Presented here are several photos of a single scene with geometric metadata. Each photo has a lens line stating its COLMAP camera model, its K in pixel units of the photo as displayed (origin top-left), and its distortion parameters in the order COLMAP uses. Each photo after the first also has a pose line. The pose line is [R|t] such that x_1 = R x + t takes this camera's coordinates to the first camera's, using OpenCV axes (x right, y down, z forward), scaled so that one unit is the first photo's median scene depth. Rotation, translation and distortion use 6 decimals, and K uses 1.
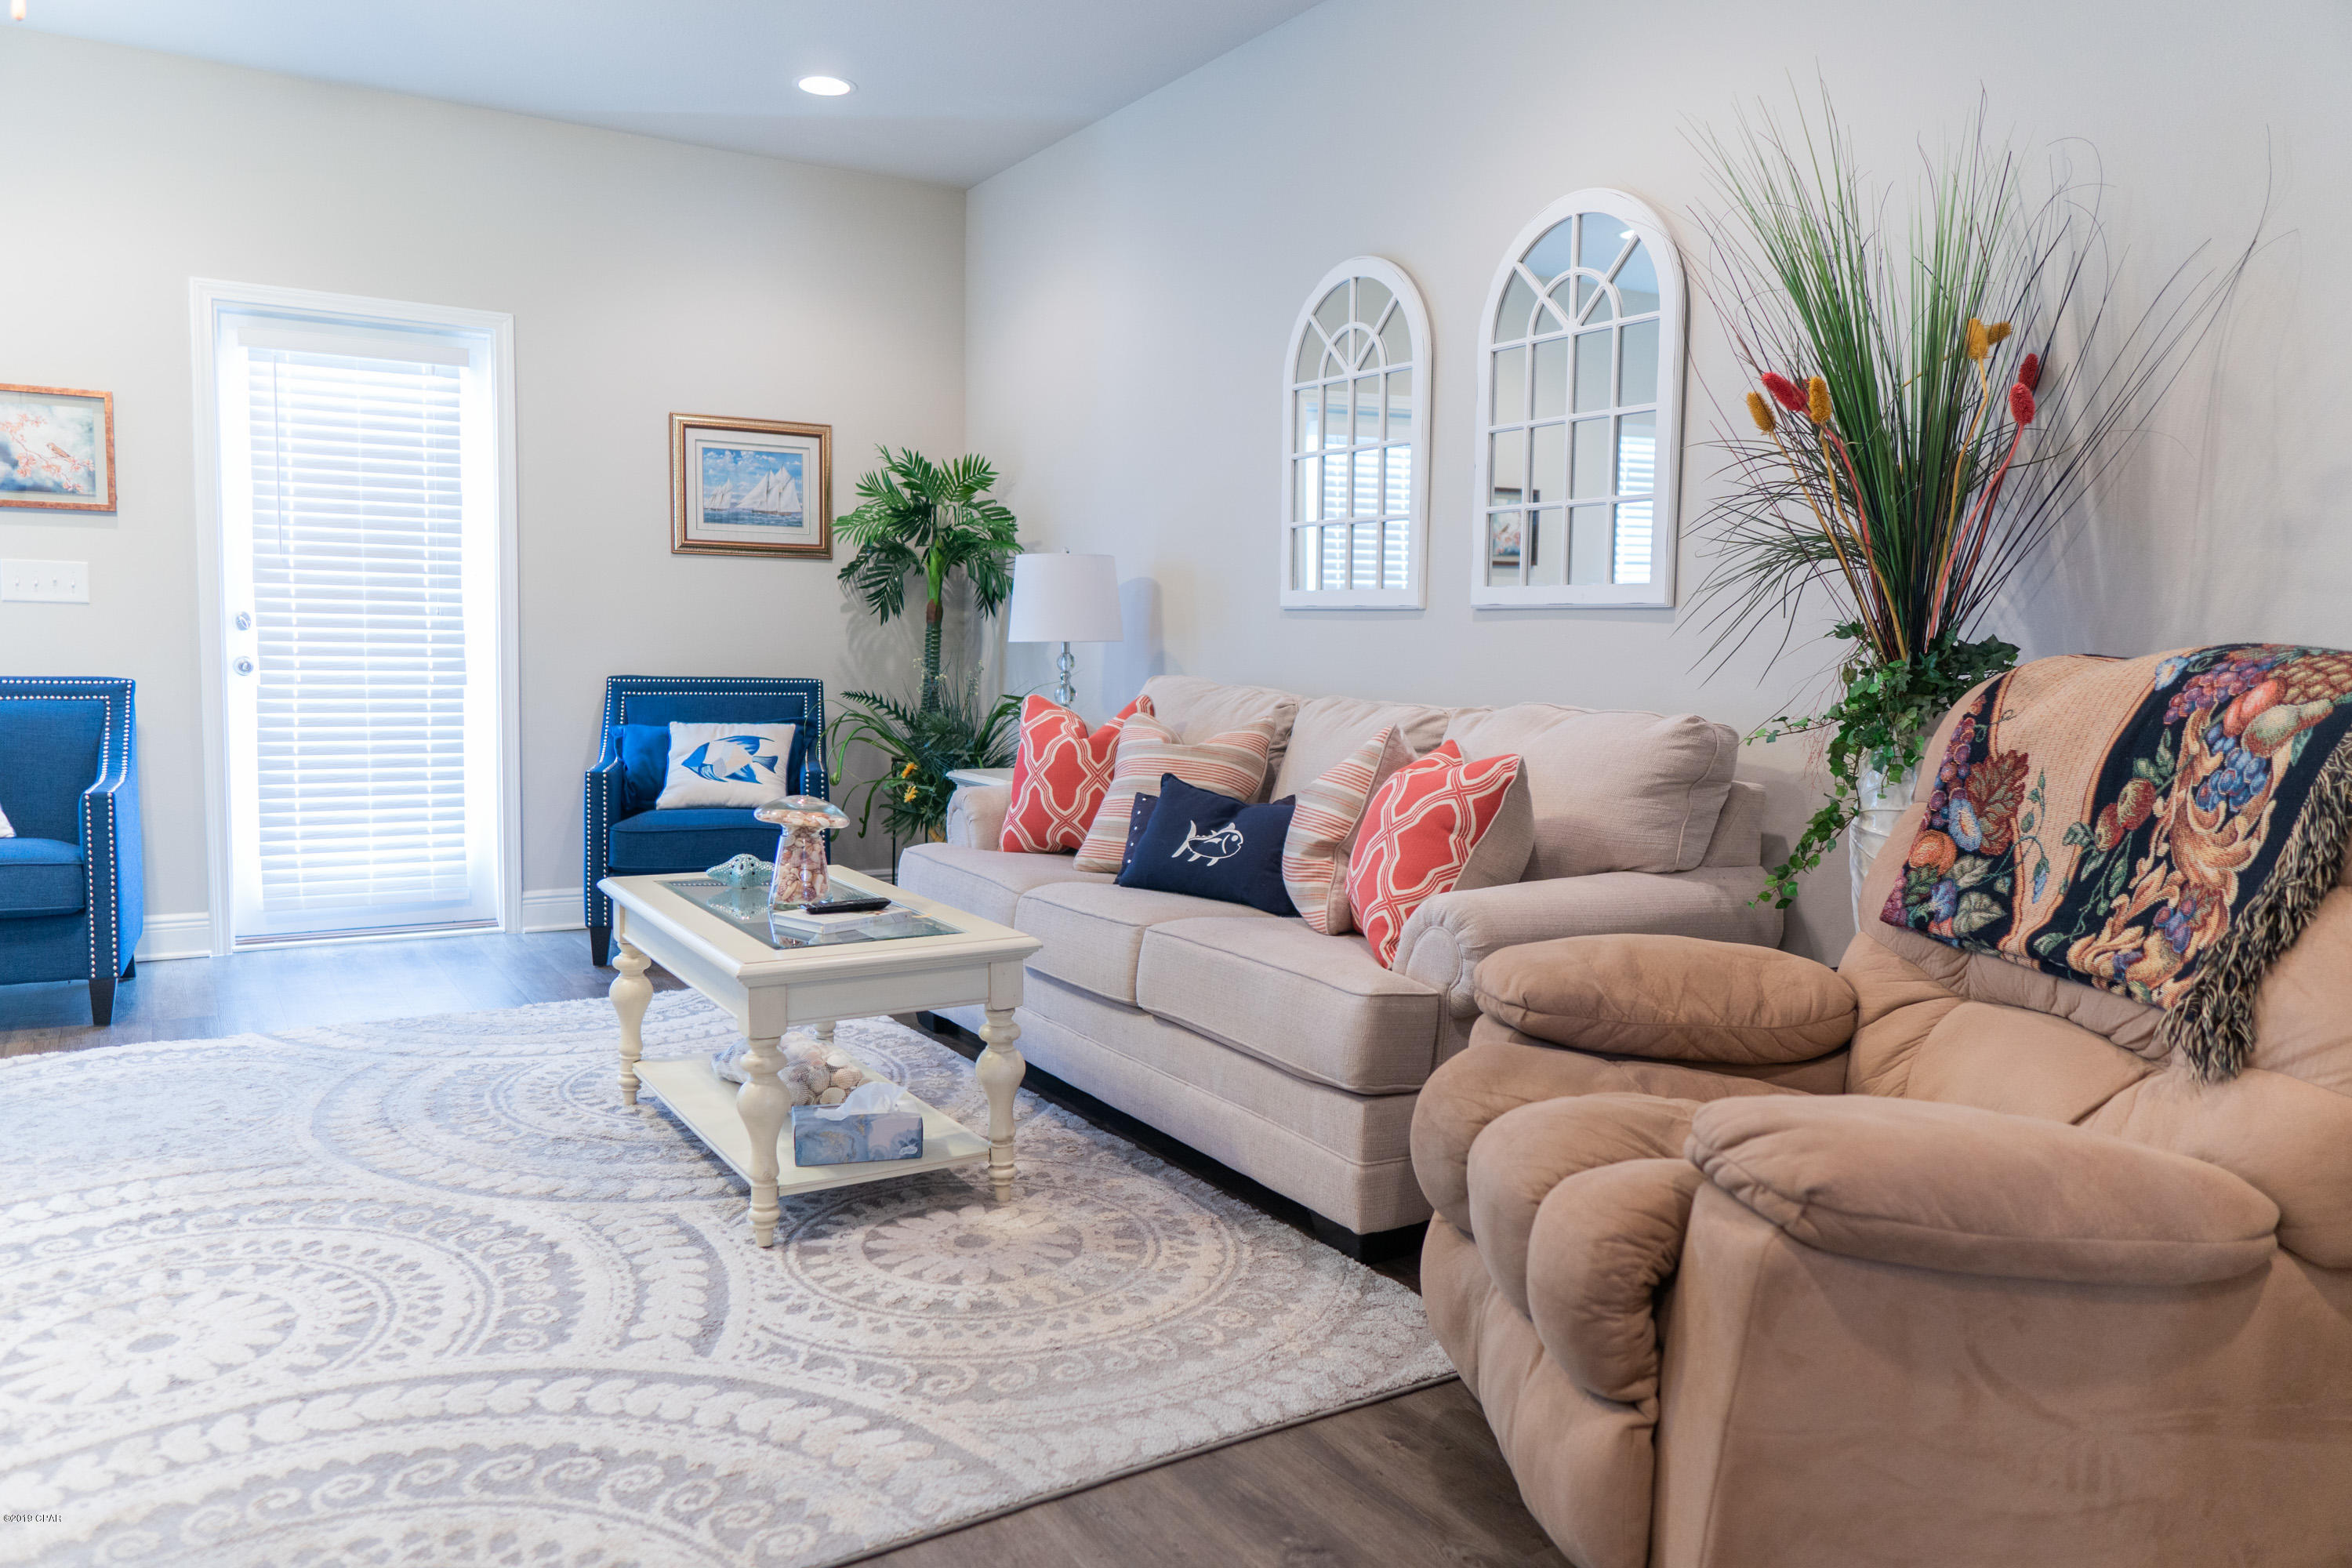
lens RADIAL K [[1603.6, 0, 1176.0], [0, 1603.6, 784.0], [0, 0, 1]] dist [-0.000815, -0.001545]
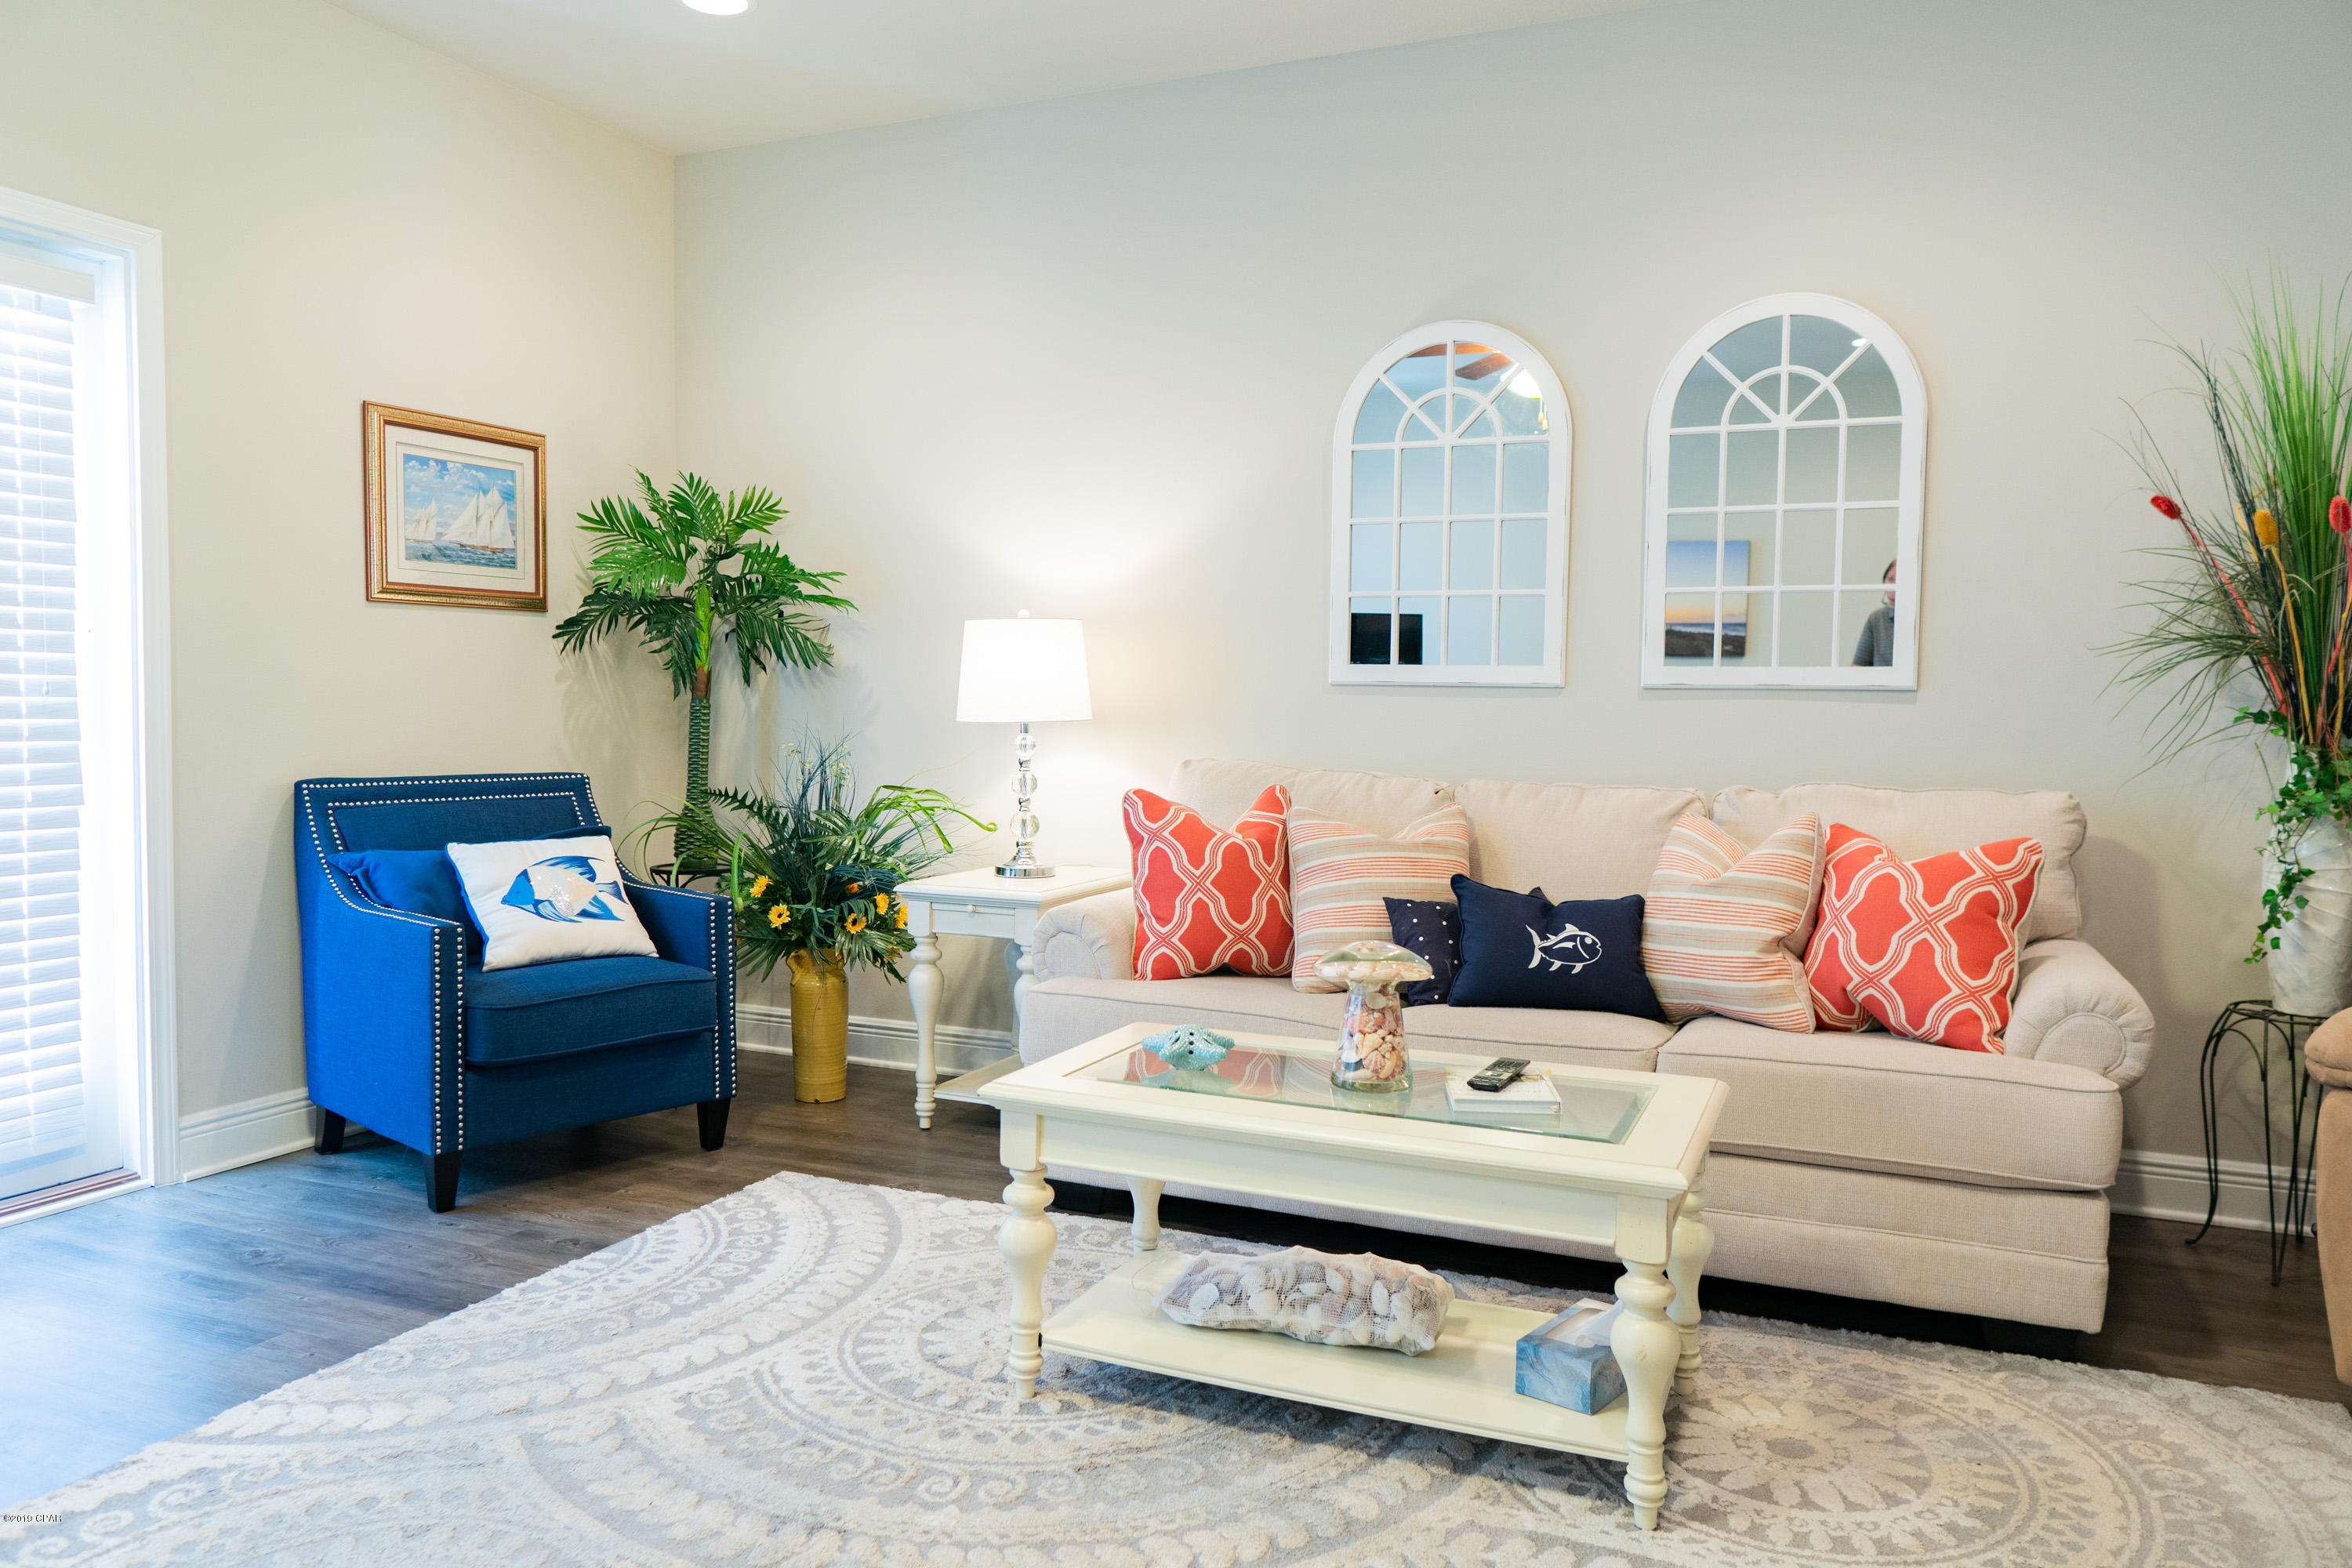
lens RADIAL K [[1603.6, 0, 1176.0], [0, 1603.6, 784.0], [0, 0, 1]] dist [-0.000815, -0.001545]
pose [[0.825936, -0.040958, 0.562275, -0.463810], [0.056123, 0.998377, -0.009715, -0.041675], [-0.560964, 0.039580, 0.826893, 0.250381]]
